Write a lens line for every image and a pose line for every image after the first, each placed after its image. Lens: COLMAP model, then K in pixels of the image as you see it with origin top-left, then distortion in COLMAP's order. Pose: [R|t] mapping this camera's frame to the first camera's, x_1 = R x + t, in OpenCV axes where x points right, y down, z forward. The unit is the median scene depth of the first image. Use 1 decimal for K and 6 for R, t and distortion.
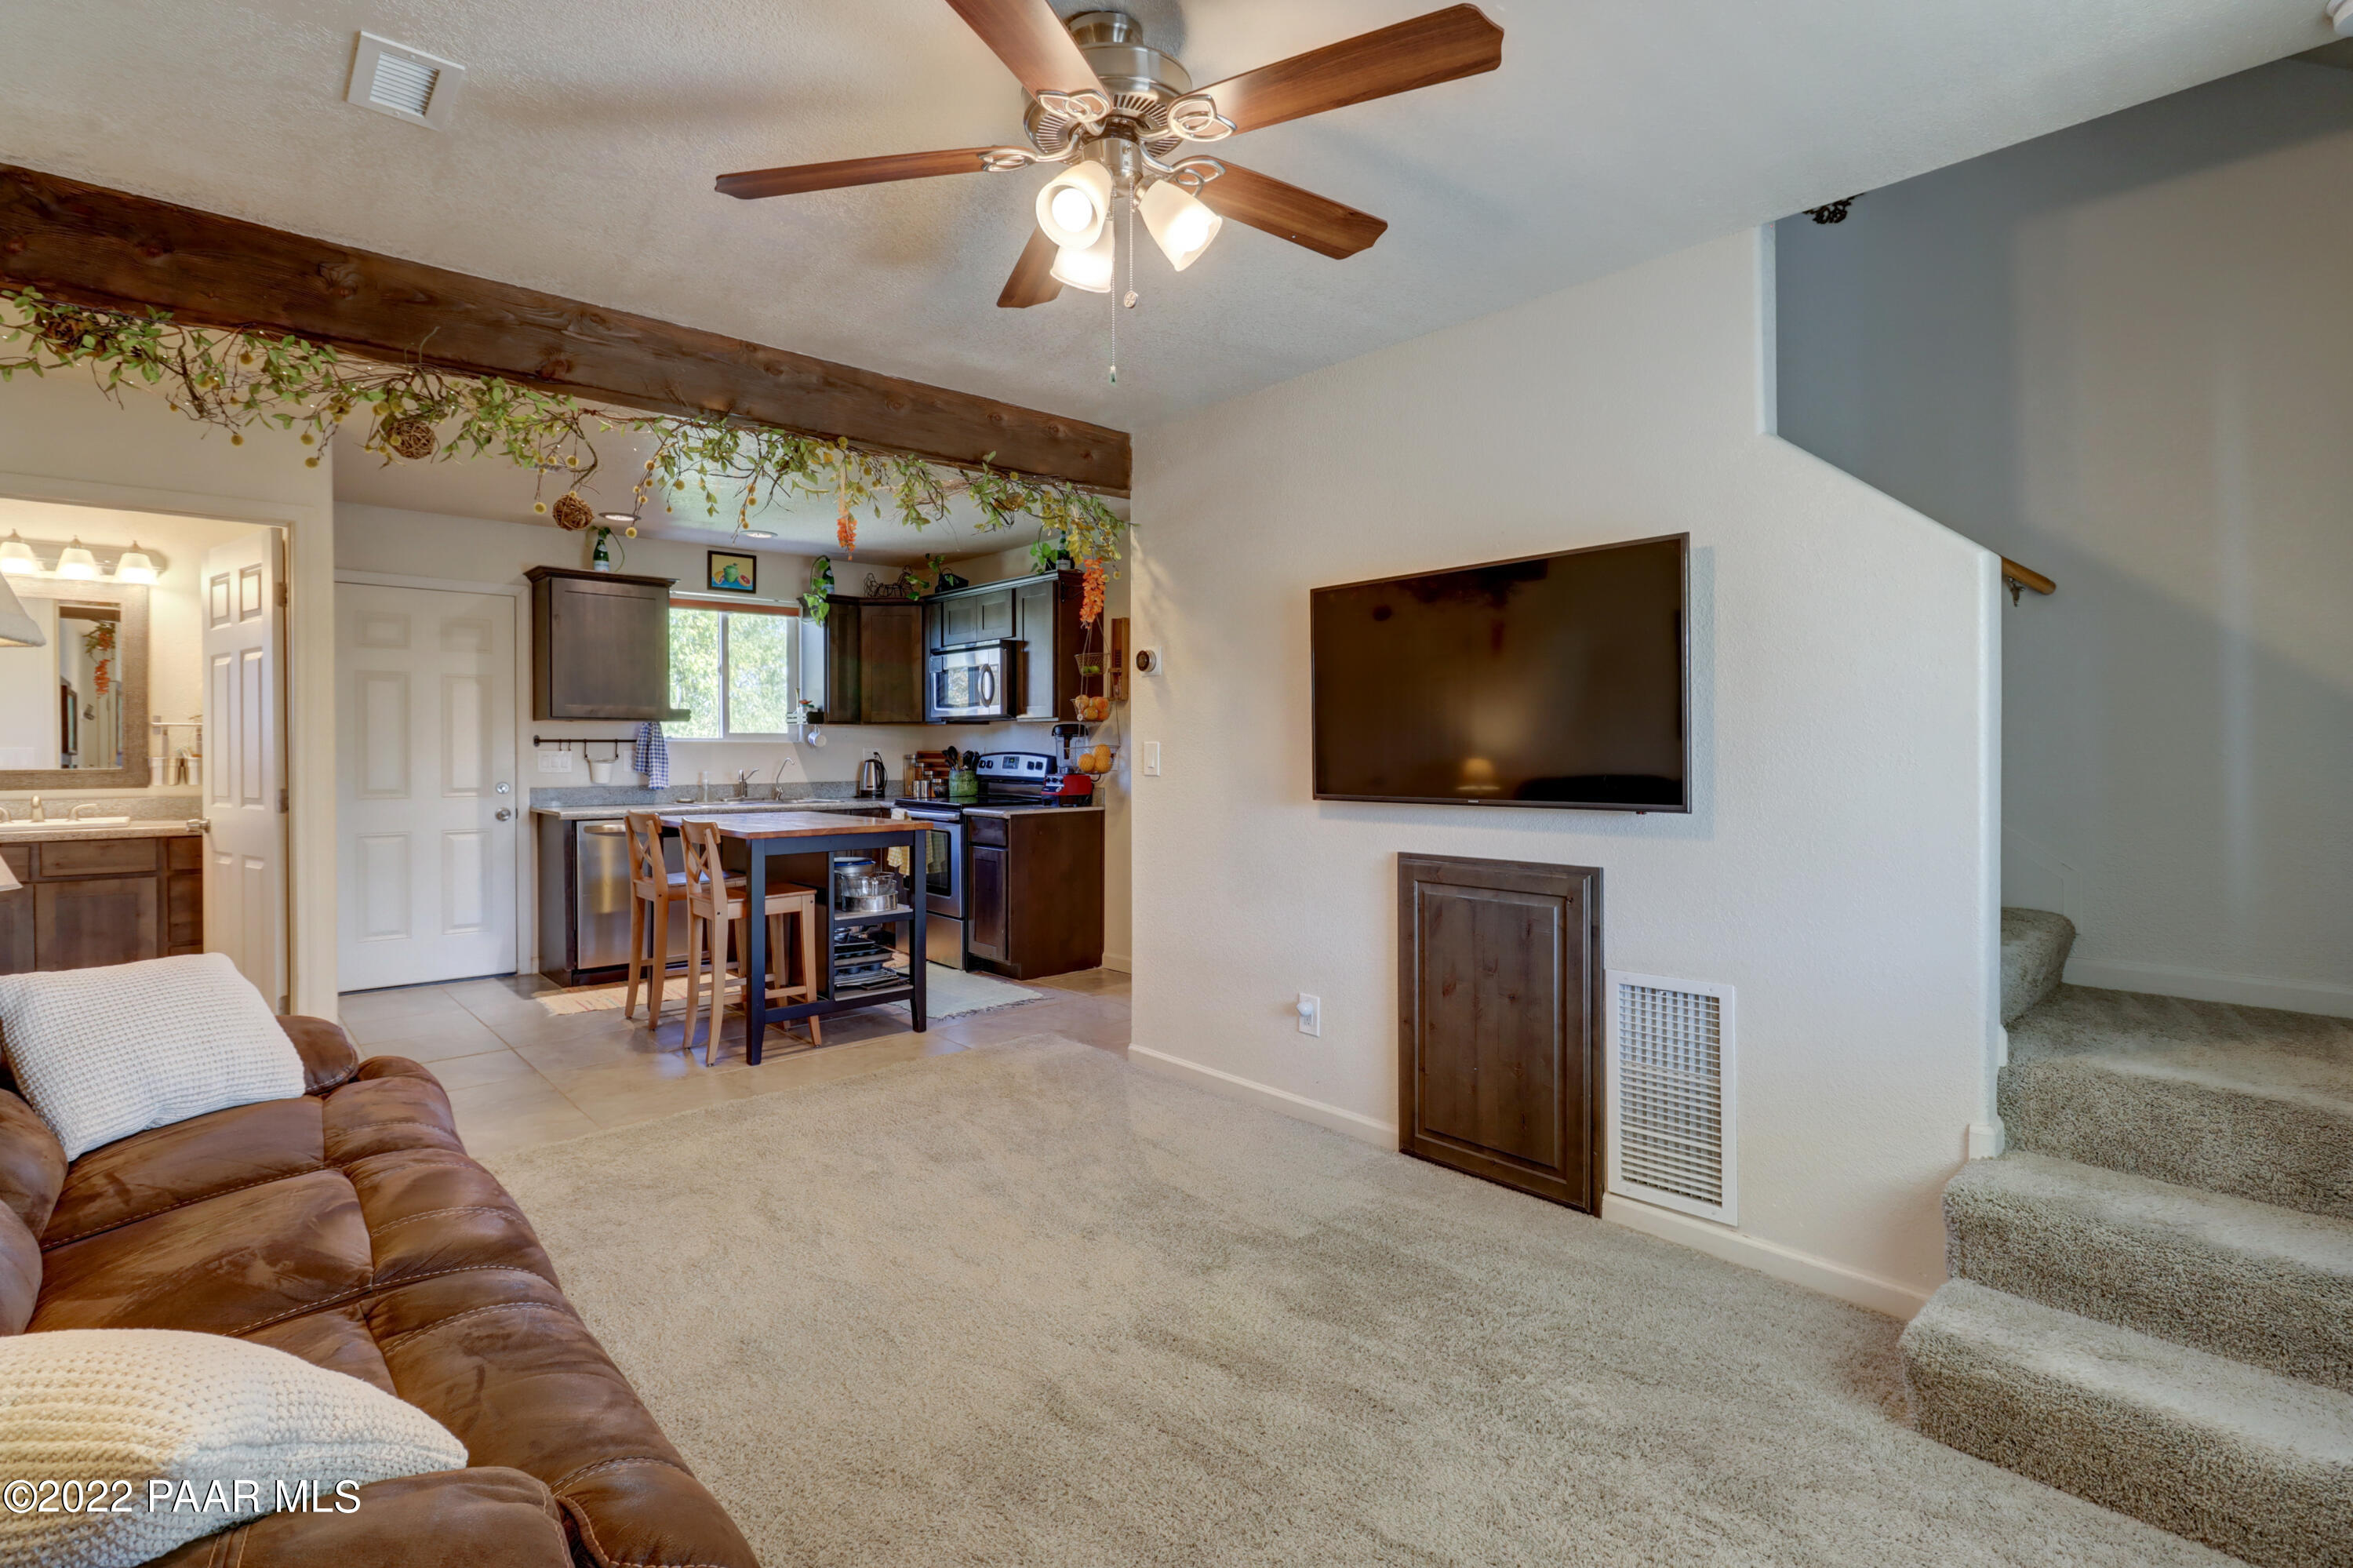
lens RADIAL K [[1110.9, 0, 1216.6], [0, 1110.9, 753.8], [0, 0, 1]] dist [0.010228, -0.011634]
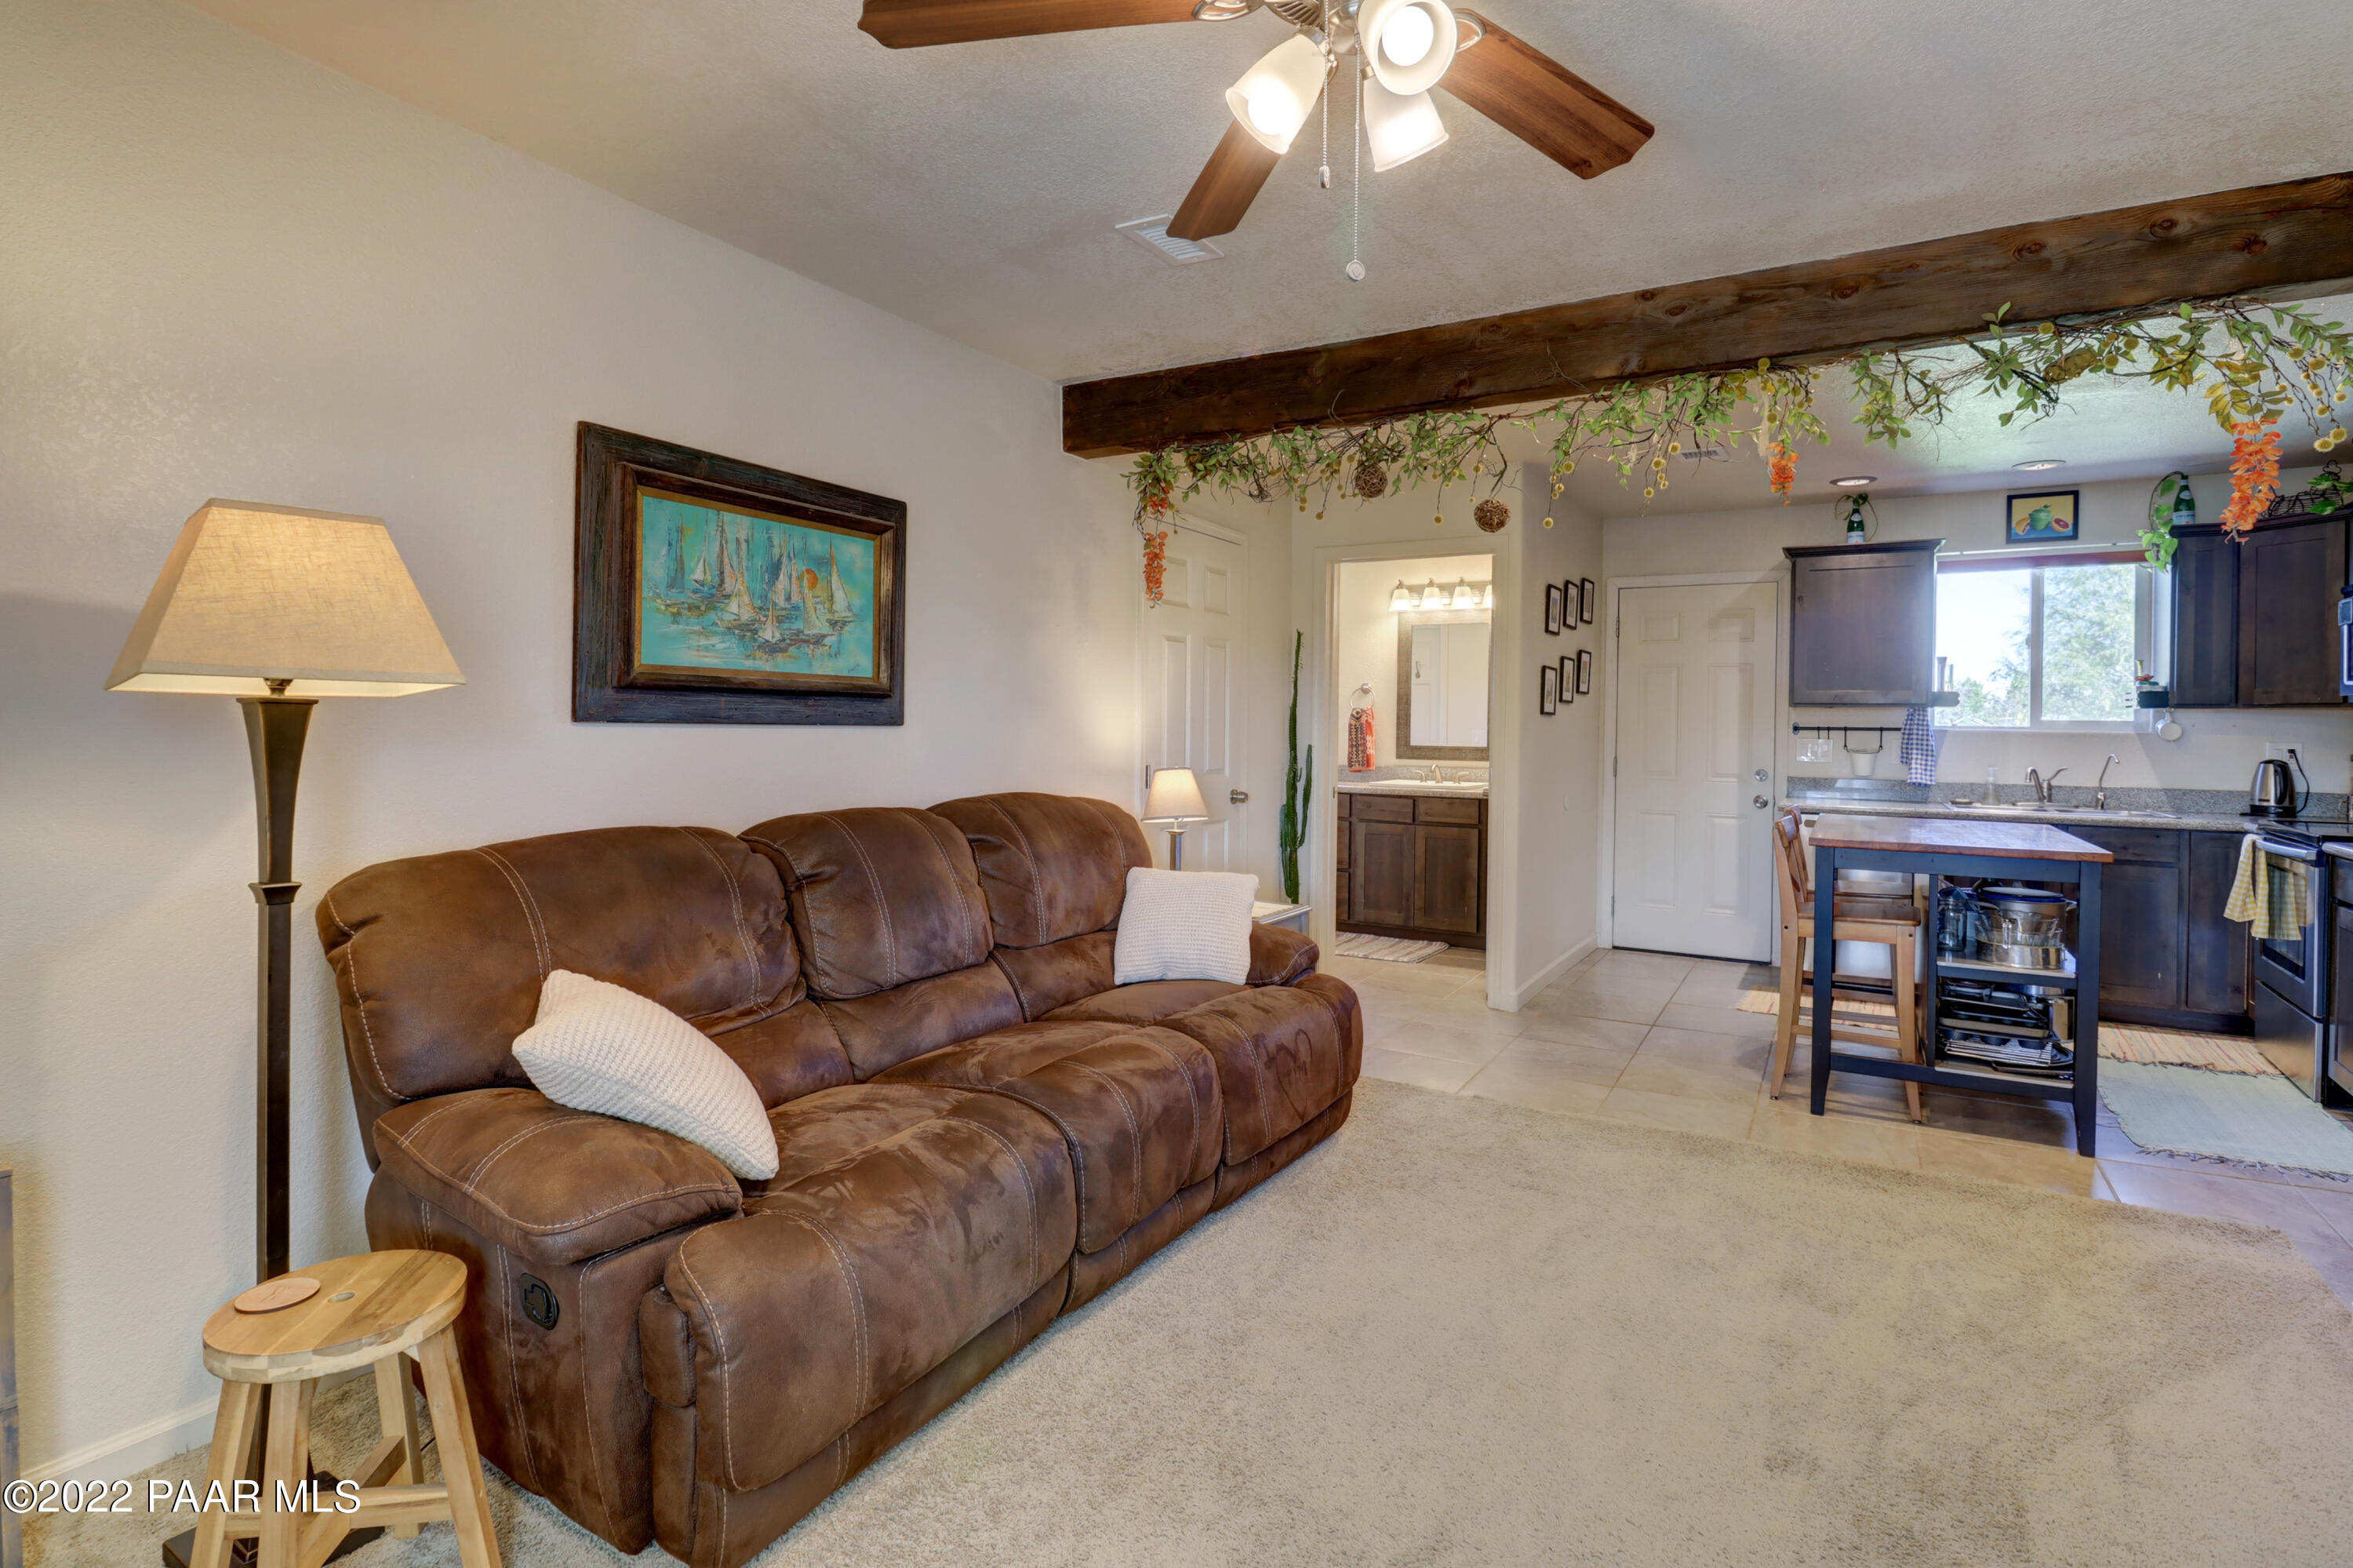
lens RADIAL K [[1176.2, 0, 1182.9], [0, 1176.2, 736.1], [0, 0, 1]] dist [-0.015348, -0.003090]
pose [[0.266035, 0.014525, -0.963854, 0.217453], [-0.018183, 0.999784, 0.010048, -0.005361], [0.963792, 0.014852, 0.266242, 0.210880]]
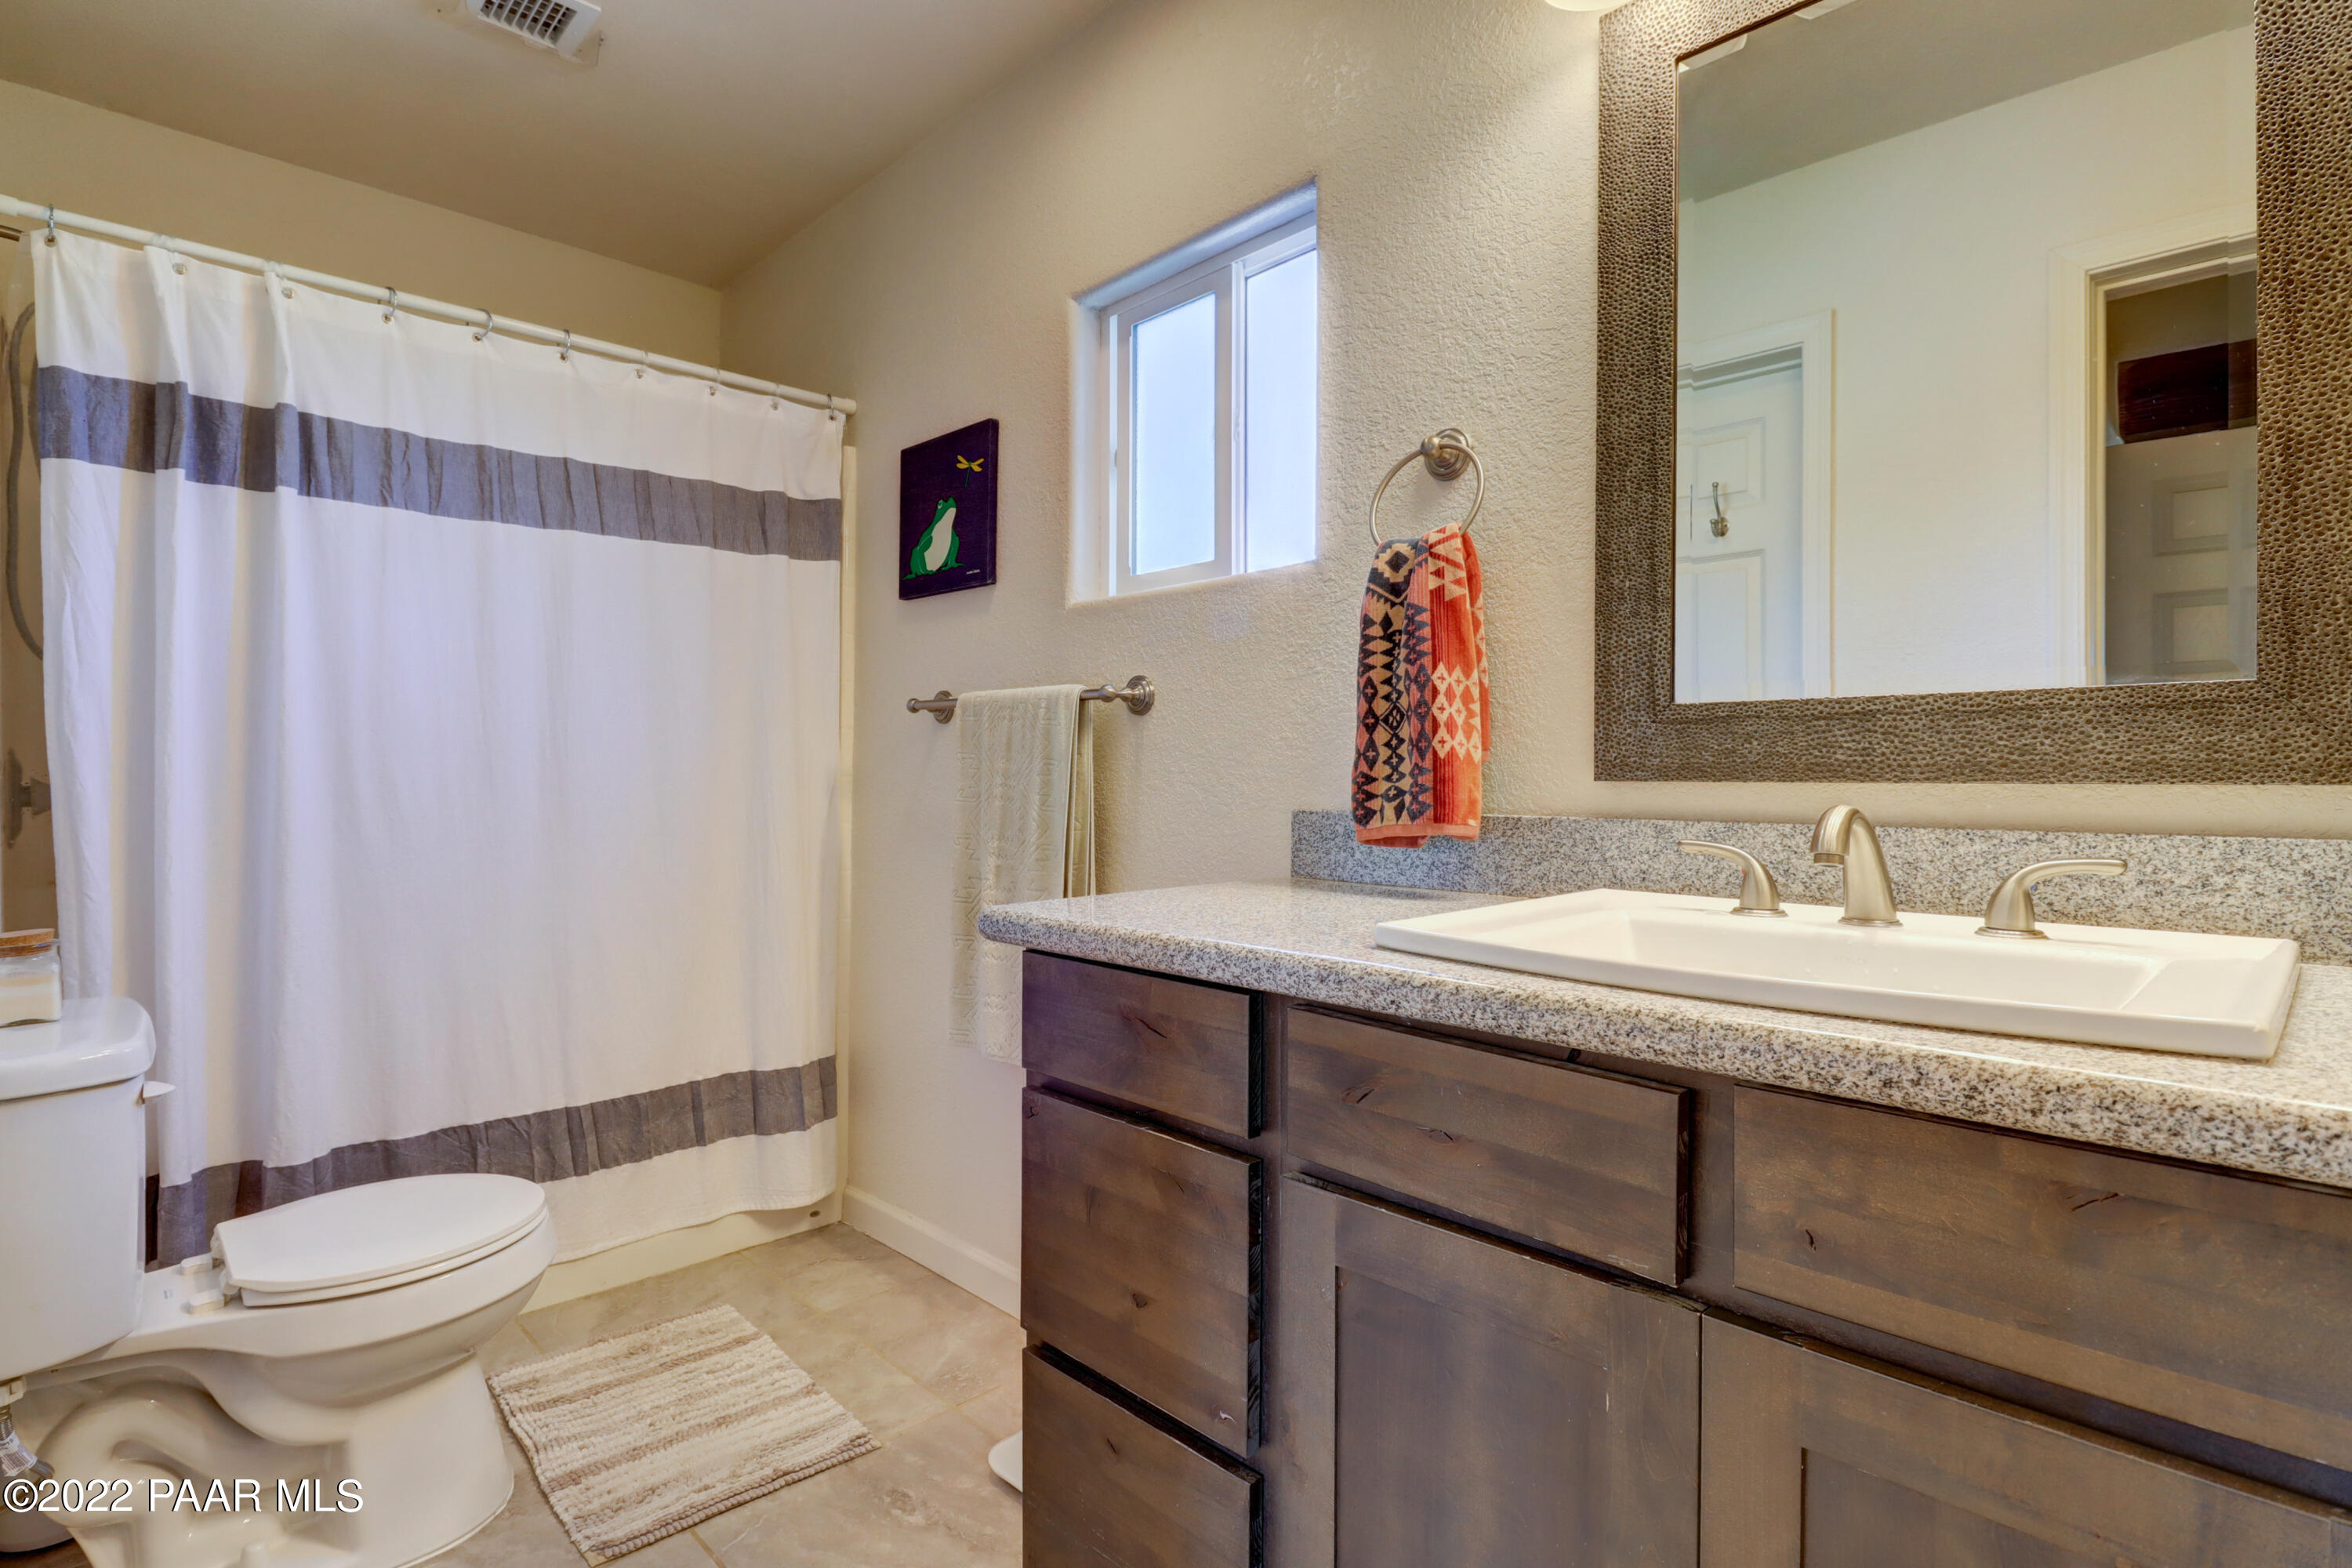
lens RADIAL K [[1110.4, 0, 1174.5], [0, 1110.4, 771.9], [0, 0, 1]] dist [0.010228, -0.011634]
pose [[0.017424, 0.013981, -0.999750, -0.627368], [-0.004851, 0.999892, 0.013899, 0.020944], [0.999836, 0.004607, 0.017489, 0.636325]]
